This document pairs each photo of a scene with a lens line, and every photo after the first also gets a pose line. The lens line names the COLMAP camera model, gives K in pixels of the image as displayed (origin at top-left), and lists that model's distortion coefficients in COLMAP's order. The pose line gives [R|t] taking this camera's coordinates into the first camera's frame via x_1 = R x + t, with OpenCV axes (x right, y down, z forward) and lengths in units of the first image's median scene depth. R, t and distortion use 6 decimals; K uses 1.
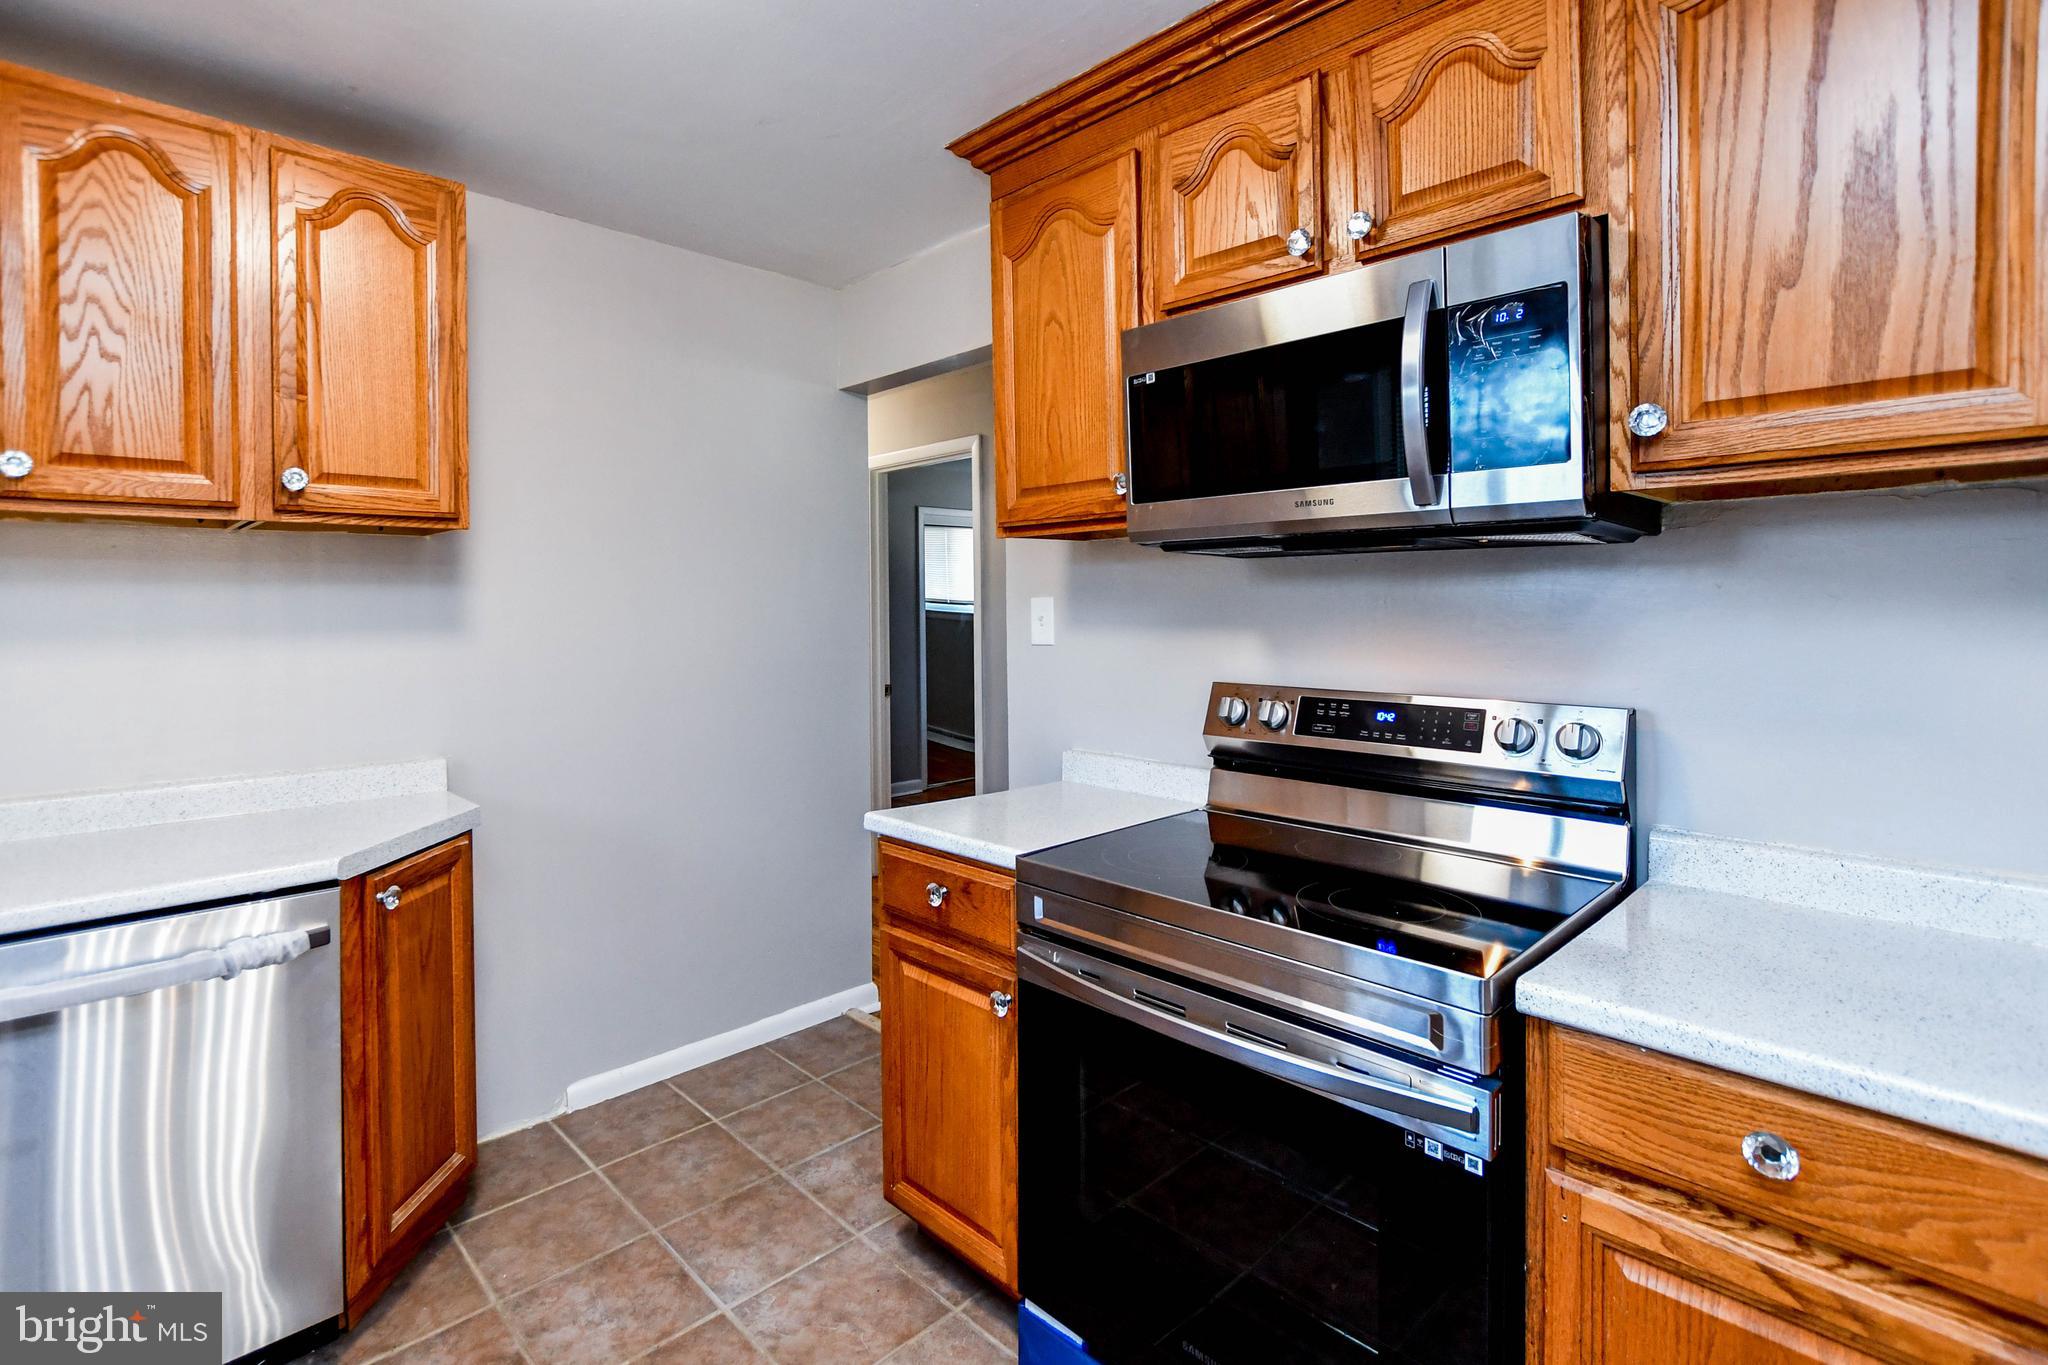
lens RADIAL K [[966.4, 0, 1017.4], [0, 966.4, 627.4], [0, 0, 1]] dist [-0.000944, -0.001324]
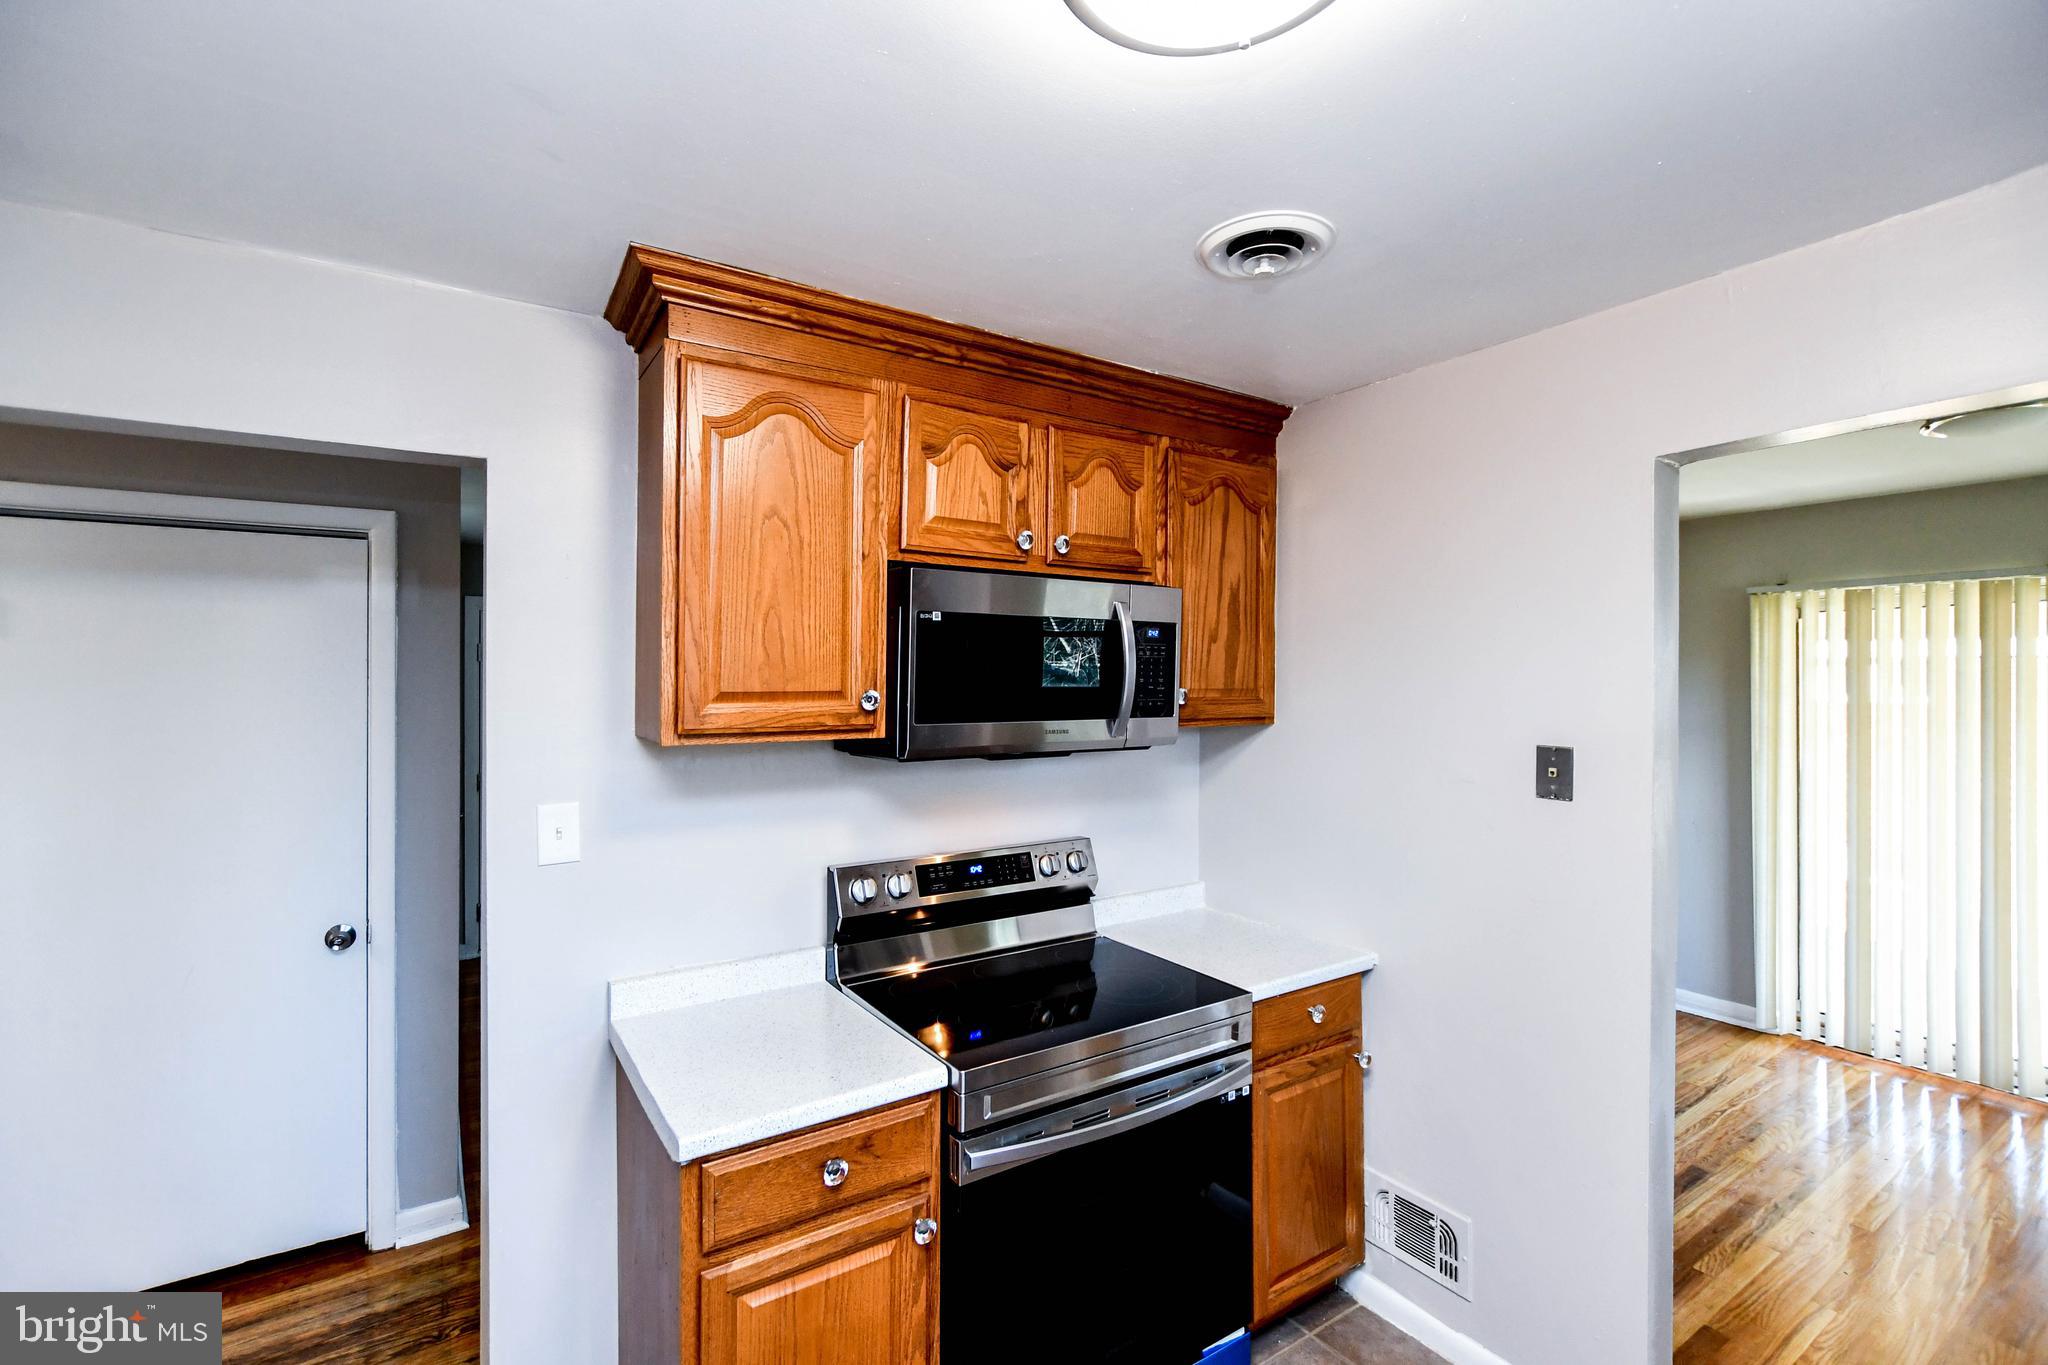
lens RADIAL K [[928.8, 0, 1007.1], [0, 928.8, 679.9], [0, 0, 1]] dist [-0.006265, 0.002347]
pose [[0.182788, -0.001707, 0.983151, -0.877027], [0.015728, 0.999876, -0.001188, -0.168029], [-0.983027, 0.015680, 0.182792, 0.672867]]
